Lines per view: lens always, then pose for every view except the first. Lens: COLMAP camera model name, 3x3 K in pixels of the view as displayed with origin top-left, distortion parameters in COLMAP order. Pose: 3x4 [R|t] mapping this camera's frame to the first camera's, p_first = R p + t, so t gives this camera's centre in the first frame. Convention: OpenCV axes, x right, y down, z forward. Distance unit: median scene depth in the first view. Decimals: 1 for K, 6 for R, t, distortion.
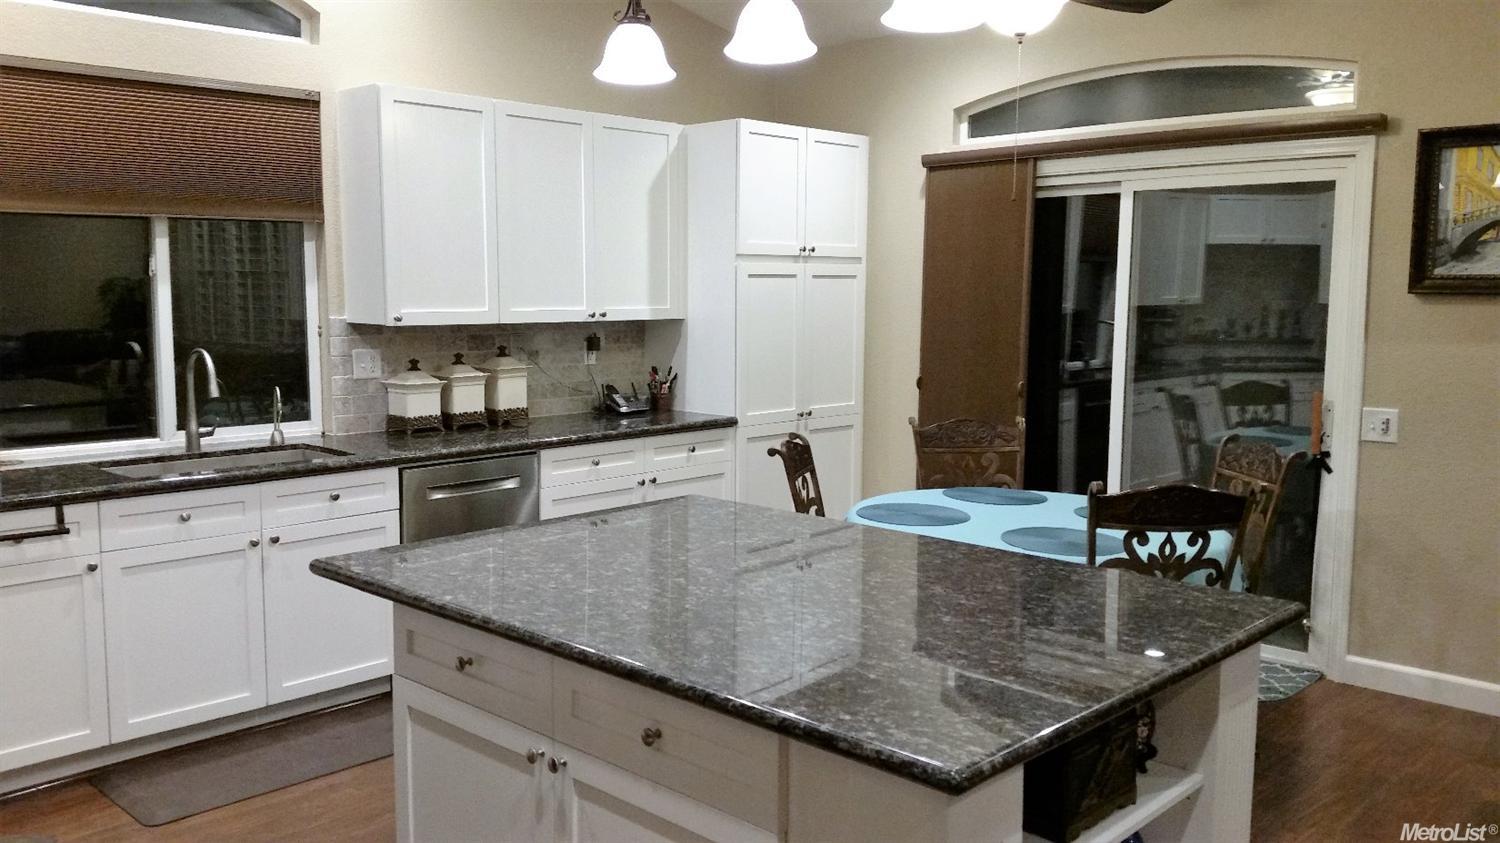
lens RADIAL K [[1207.3, 0, 739.9], [0, 1207.3, 417.6], [0, 0, 1]] dist [0.161262, -0.351729]
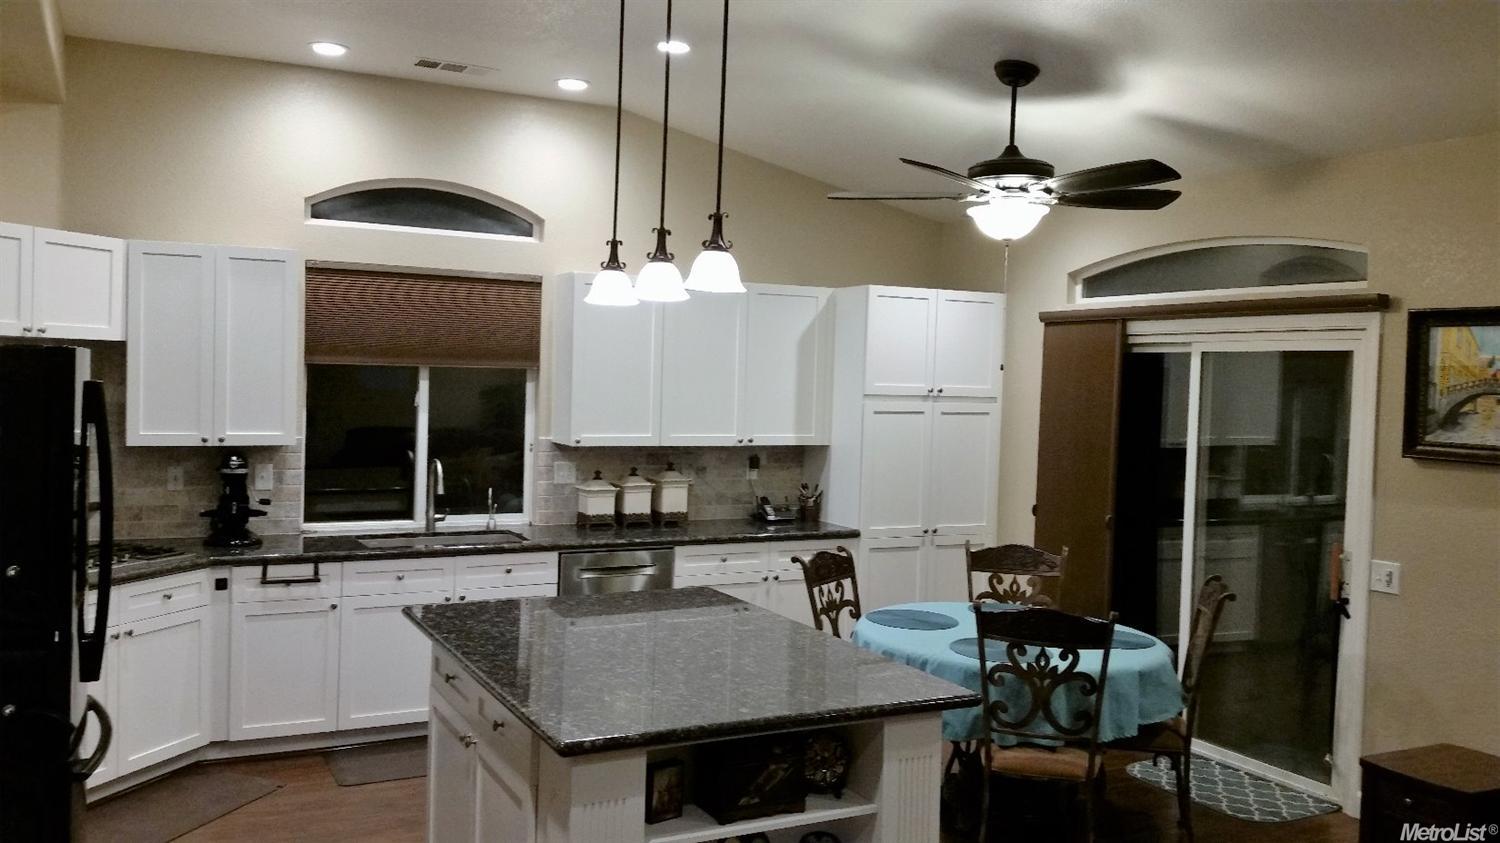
lens RADIAL K [[1207.3, 0, 739.9], [0, 1207.3, 417.6], [0, 0, 1]] dist [0.161262, -0.351729]
pose [[0.945508, 0.033199, -0.323902, 0.308260], [-0.059180, 0.995741, -0.070691, -0.022272], [0.320175, 0.086007, 0.943446, -0.198241]]
